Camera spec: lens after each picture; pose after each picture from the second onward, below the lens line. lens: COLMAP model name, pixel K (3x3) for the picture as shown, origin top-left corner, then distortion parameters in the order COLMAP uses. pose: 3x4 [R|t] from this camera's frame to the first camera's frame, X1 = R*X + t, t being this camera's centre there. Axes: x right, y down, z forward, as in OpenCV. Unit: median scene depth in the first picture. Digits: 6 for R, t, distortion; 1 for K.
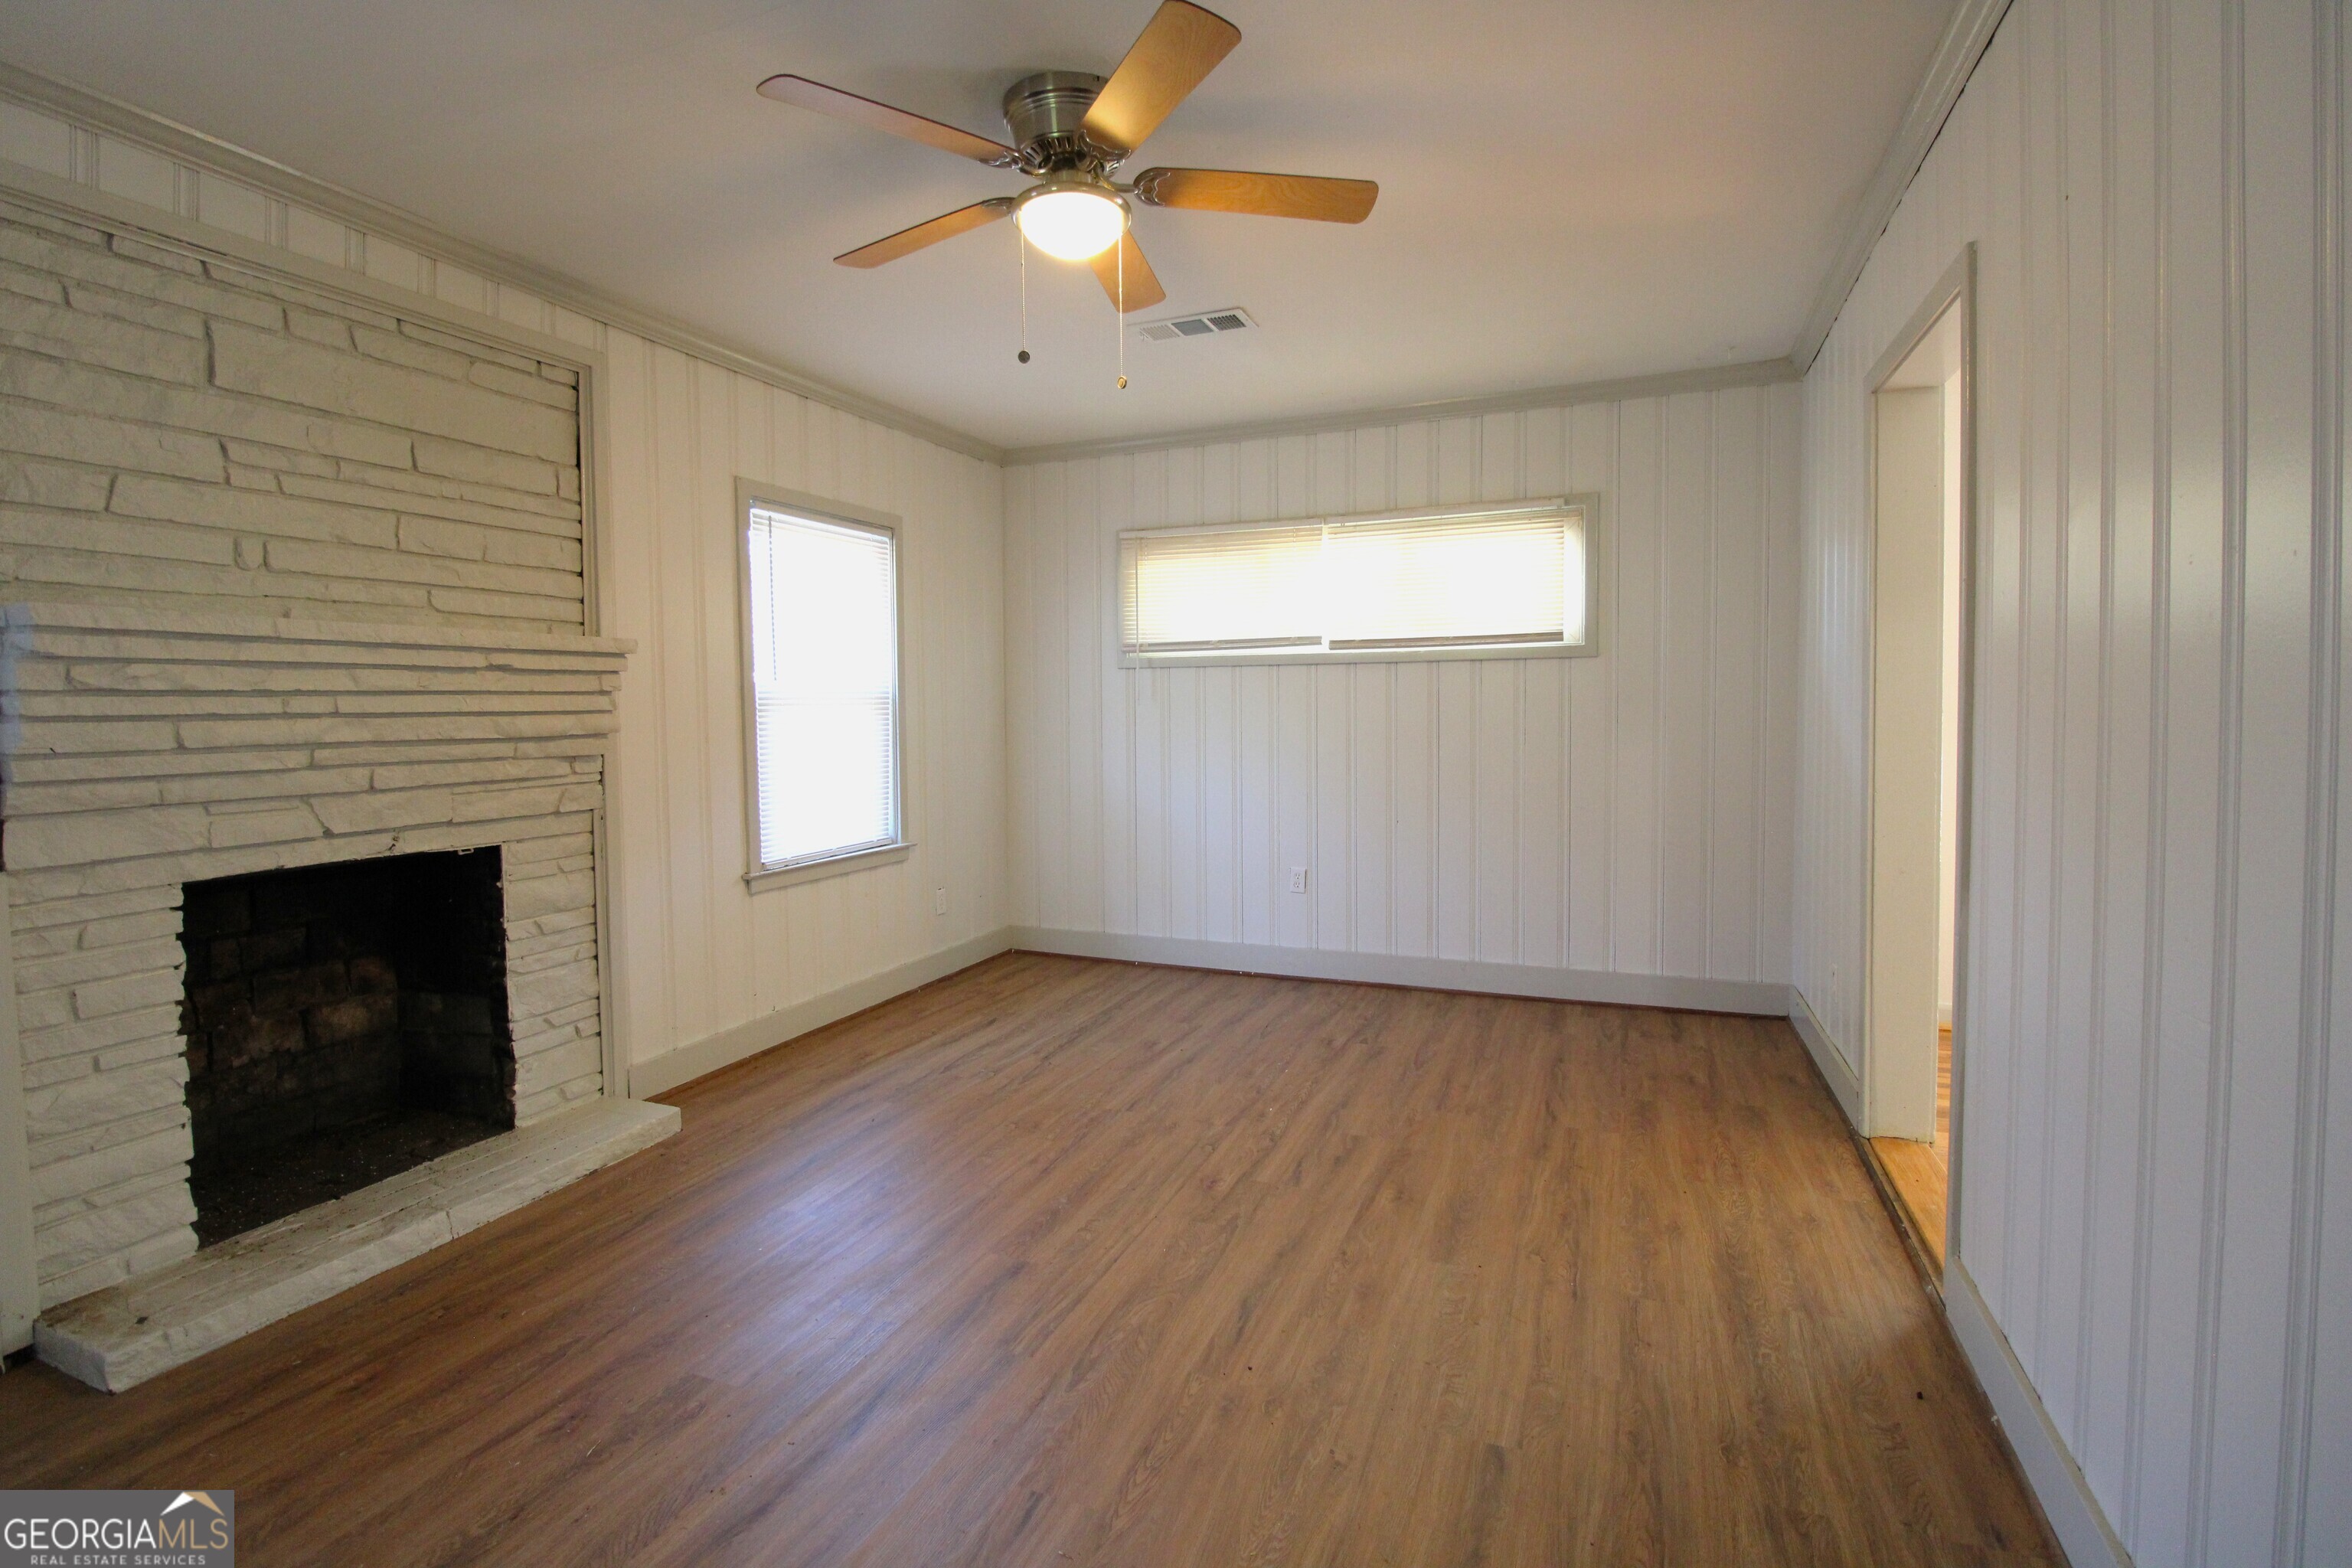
lens RADIAL K [[1057.3, 0, 1163.5], [0, 1057.3, 770.3], [0, 0, 1]] dist [0.003892, -0.016626]
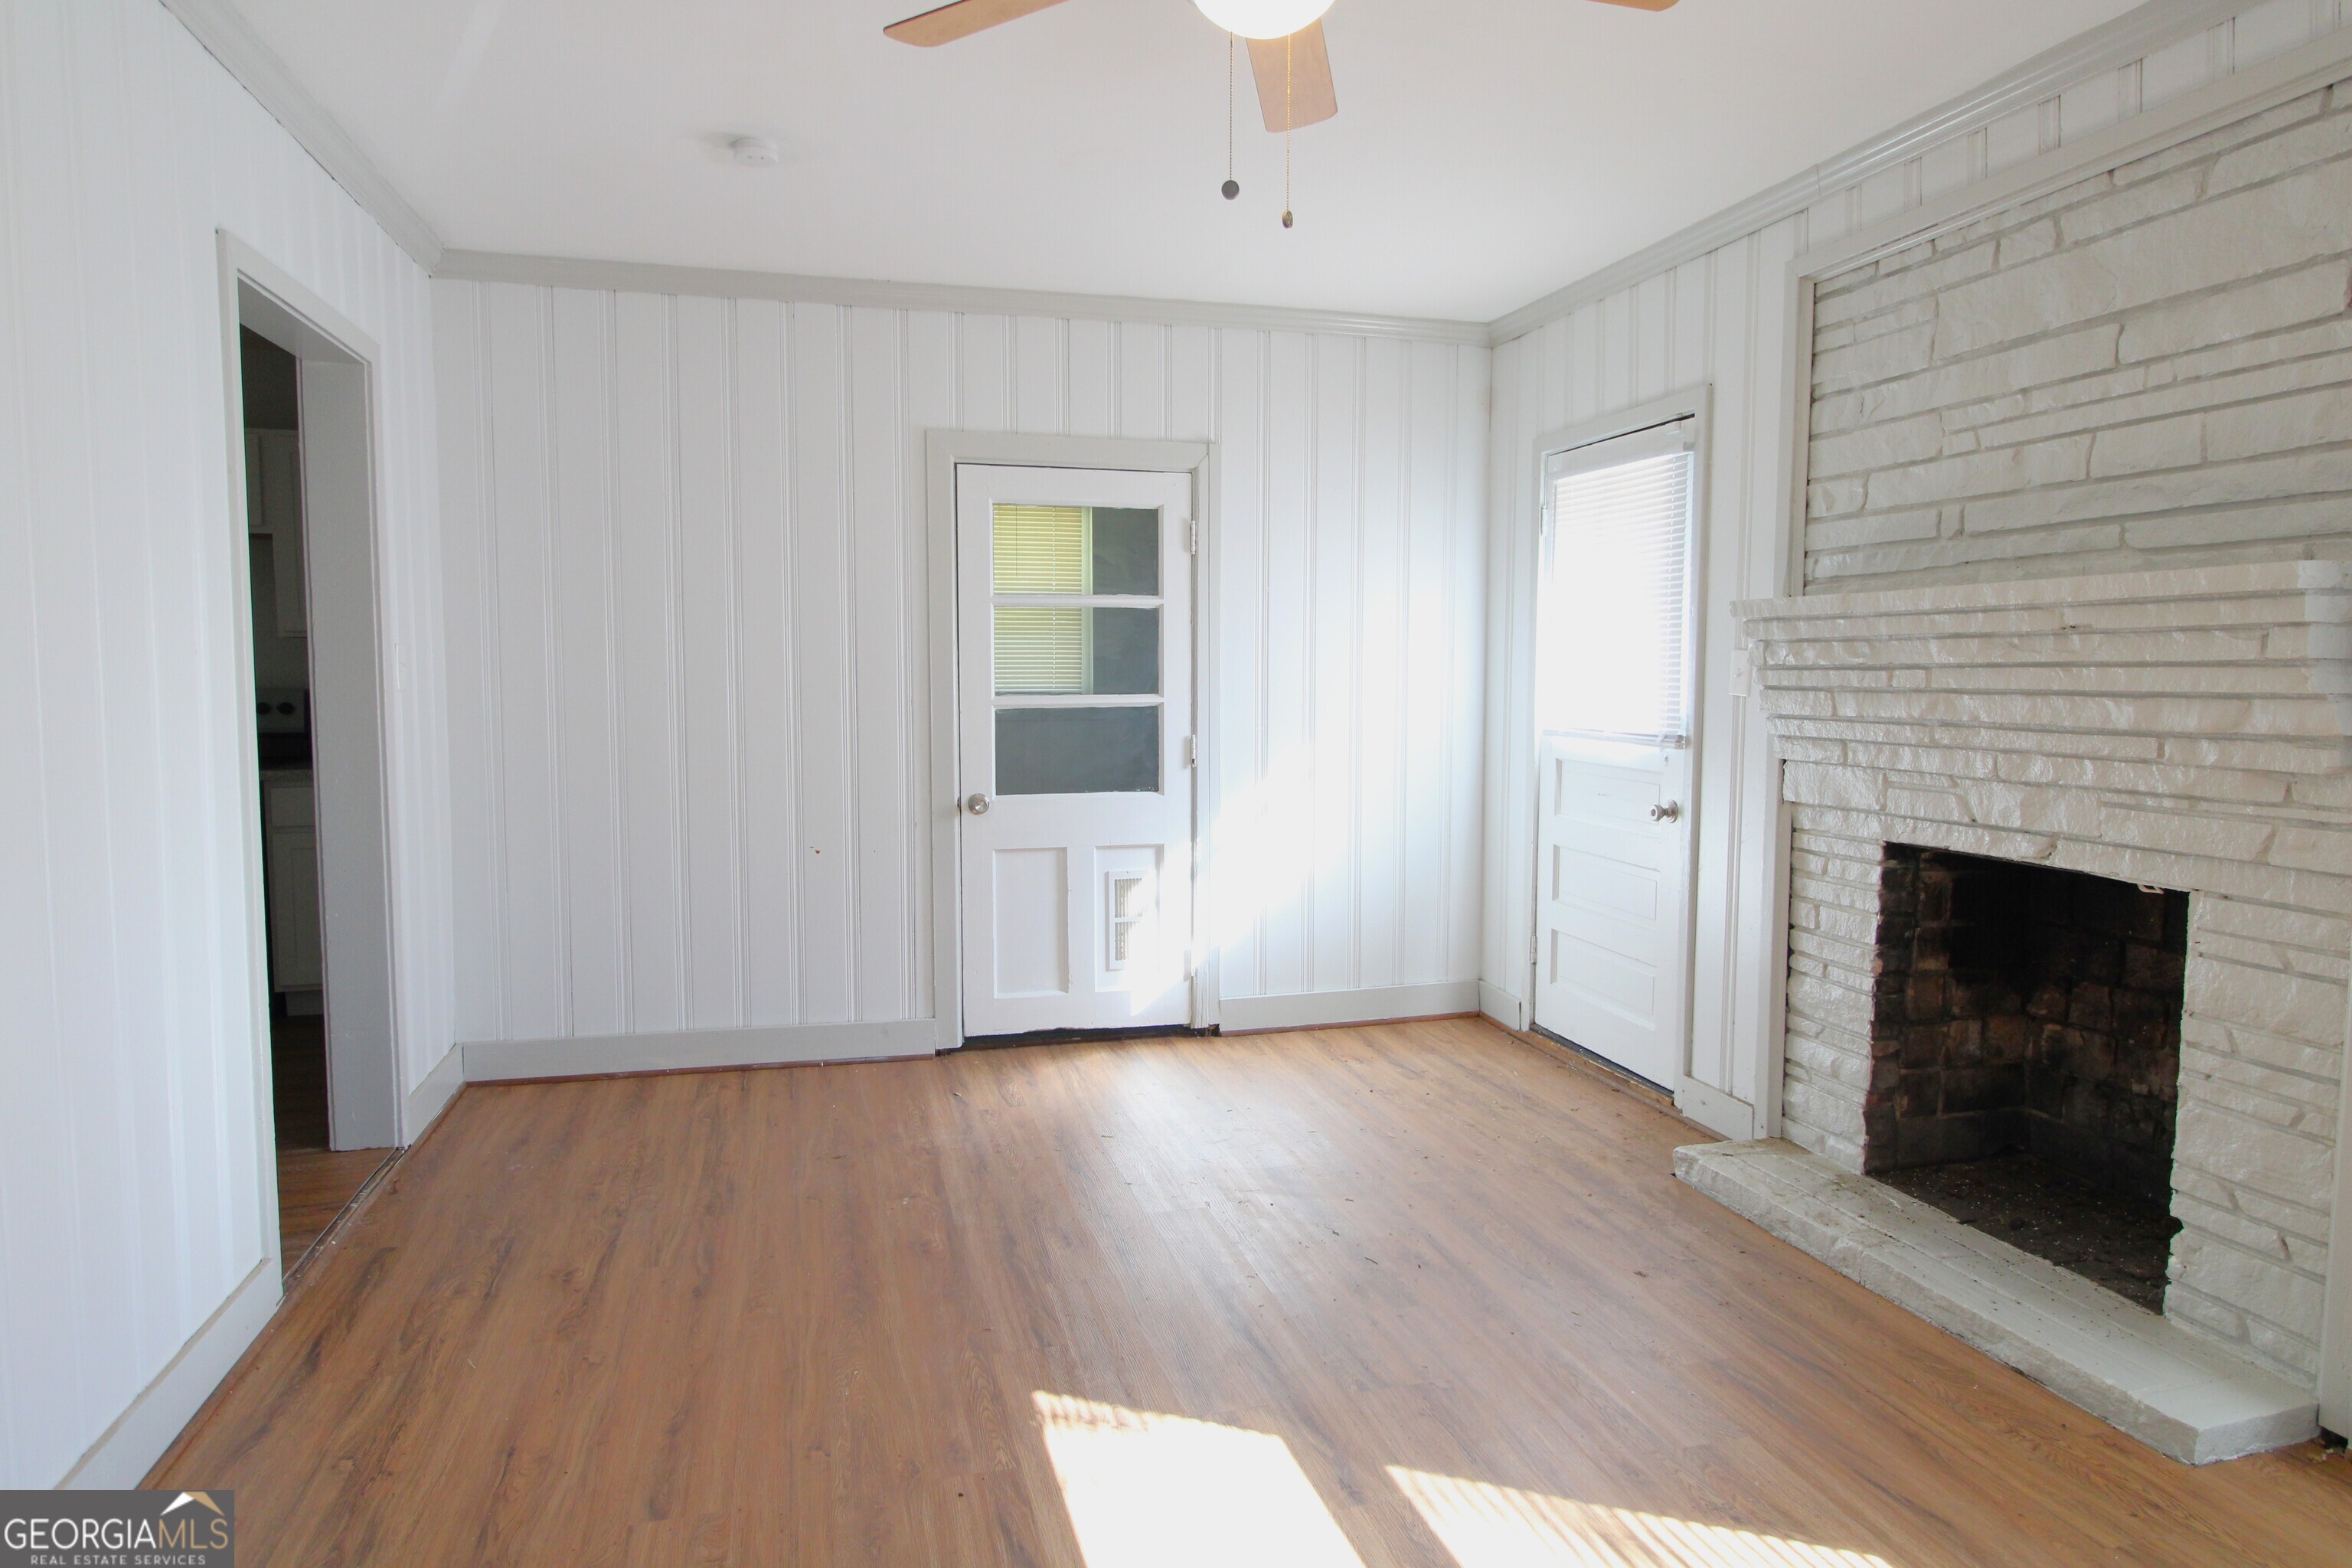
lens RADIAL K [[1510.4, 0, 1238.2], [0, 1510.4, 772.1], [0, 0, 1]] dist [0.011435, 0.002113]
pose [[-0.781659, 0.056336, -0.621157, 0.472026], [-0.029351, 0.991486, 0.126859, -0.120263], [0.623015, 0.117392, -0.773351, 1.513248]]
